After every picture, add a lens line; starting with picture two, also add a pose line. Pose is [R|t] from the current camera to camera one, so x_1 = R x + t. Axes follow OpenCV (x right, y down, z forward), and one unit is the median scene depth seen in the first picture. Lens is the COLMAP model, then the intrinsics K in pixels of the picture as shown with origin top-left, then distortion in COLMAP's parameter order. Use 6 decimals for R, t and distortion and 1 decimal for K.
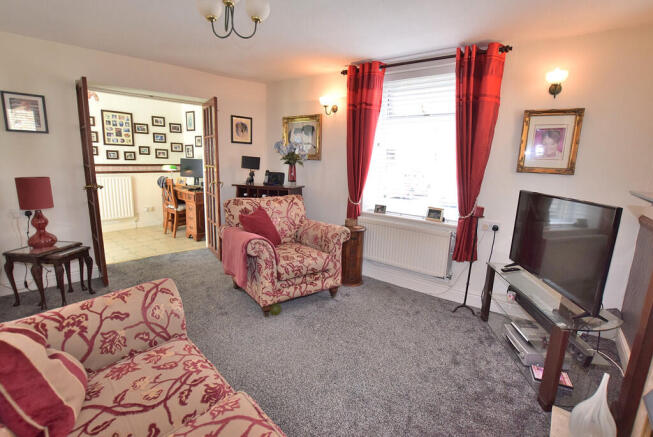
lens RADIAL K [[298.0, 0, 328.0], [0, 298.0, 216.6], [0, 0, 1]] dist [-0.028790, -0.000042]
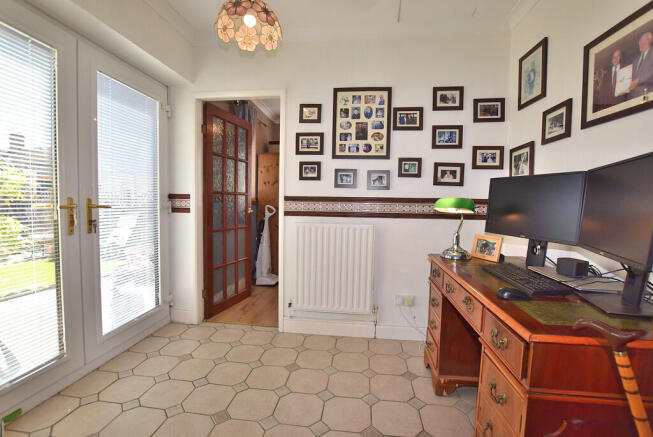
lens RADIAL K [[298.0, 0, 328.7], [0, 298.0, 214.7], [0, 0, 1]] dist [-0.028790, -0.000042]
pose [[0.537280, 0.028489, -0.842922, -0.323214], [-0.153640, 0.986013, -0.064605, -0.111407], [0.829292, 0.164217, 0.534142, 0.694808]]
